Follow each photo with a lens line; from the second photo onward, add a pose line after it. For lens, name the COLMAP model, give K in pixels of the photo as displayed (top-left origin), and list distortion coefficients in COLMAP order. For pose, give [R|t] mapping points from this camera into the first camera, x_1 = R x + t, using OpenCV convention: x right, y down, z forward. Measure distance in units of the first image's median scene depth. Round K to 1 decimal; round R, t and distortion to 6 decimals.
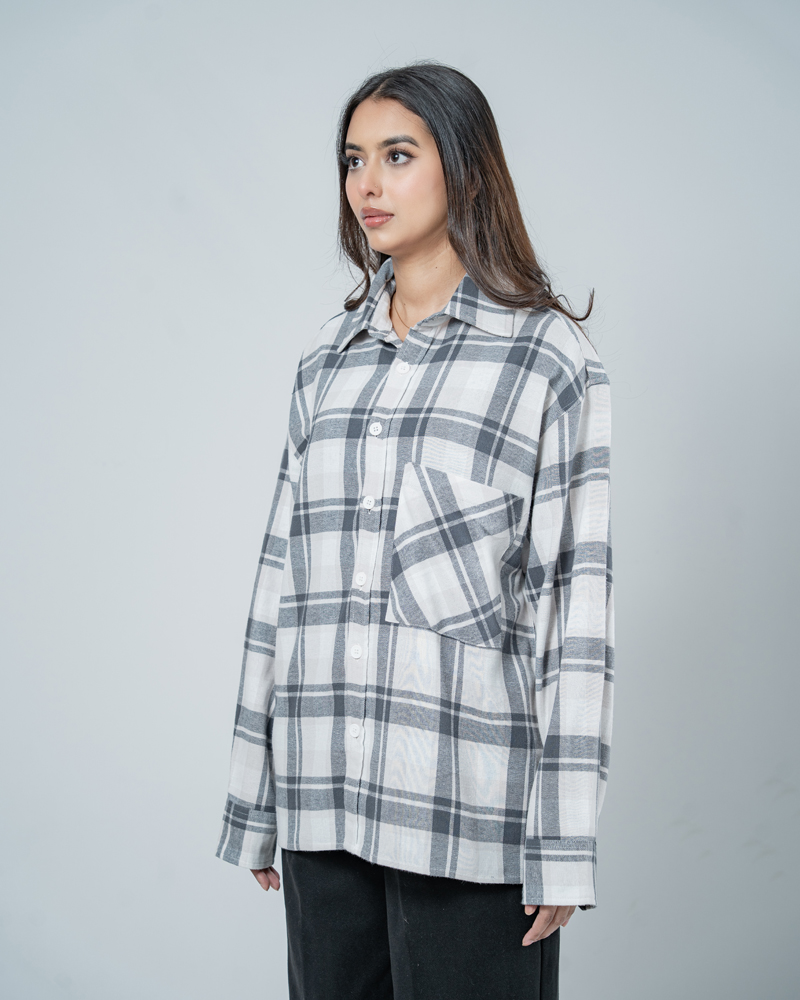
lens RADIAL K [[2262.9, 0, 400.0], [0, 2262.9, 500.0], [0, 0, 1]] dist [0.755056, -0.047264]
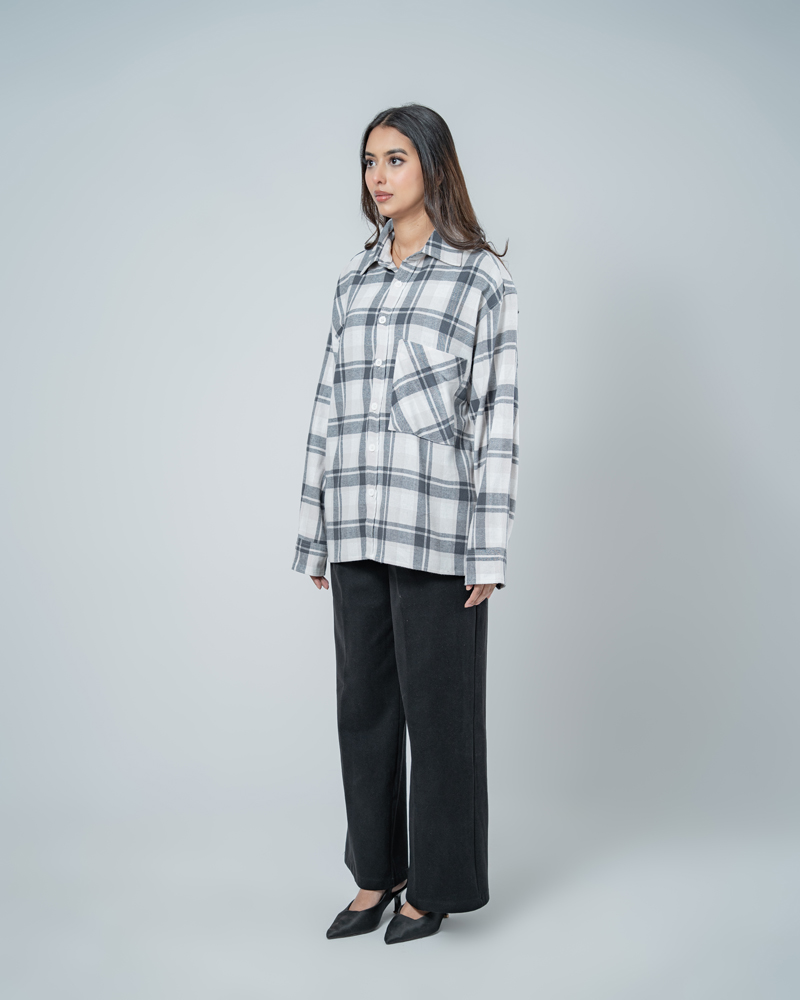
lens RADIAL K [[2262.9, 0, 400.0], [0, 2262.9, 500.0], [0, 0, 1]] dist [0.755056, -0.047264]
pose [[0.999925, -0.001254, -0.012184, 0.023774], [0.001771, 0.999095, 0.042504, 0.032560], [0.012119, -0.042522, 0.999022, -0.751378]]
